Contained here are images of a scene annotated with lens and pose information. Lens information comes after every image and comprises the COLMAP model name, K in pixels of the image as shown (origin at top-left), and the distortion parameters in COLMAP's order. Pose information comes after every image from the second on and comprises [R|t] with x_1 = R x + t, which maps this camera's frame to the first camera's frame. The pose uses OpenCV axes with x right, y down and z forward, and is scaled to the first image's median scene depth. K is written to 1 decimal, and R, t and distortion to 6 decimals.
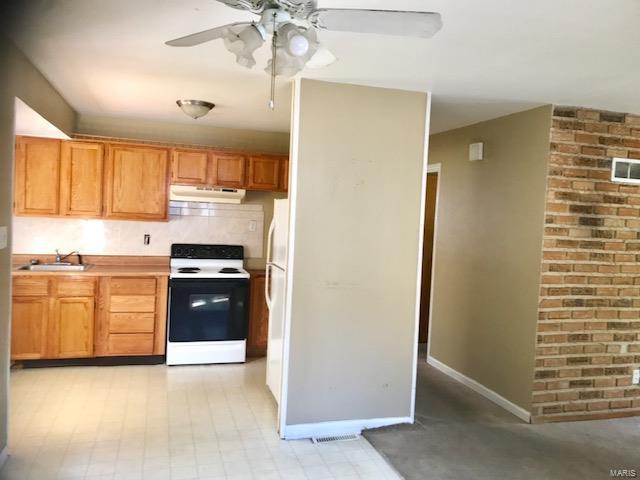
lens RADIAL K [[533.3, 0, 321.6], [0, 533.3, 237.8], [0, 0, 1]] dist [0.030006, -0.001686]
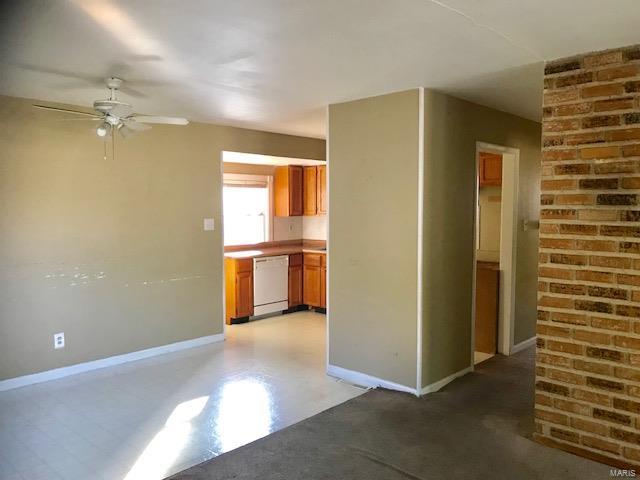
lens RADIAL K [[533.3, 0, 320.8], [0, 533.3, 241.3], [0, 0, 1]] dist [0.030006, -0.001686]
pose [[0.490464, 0.013254, -0.871361, 0.959983], [-0.019532, 0.999800, 0.004214, 0.032672], [0.871243, 0.014952, 0.490625, 0.283077]]
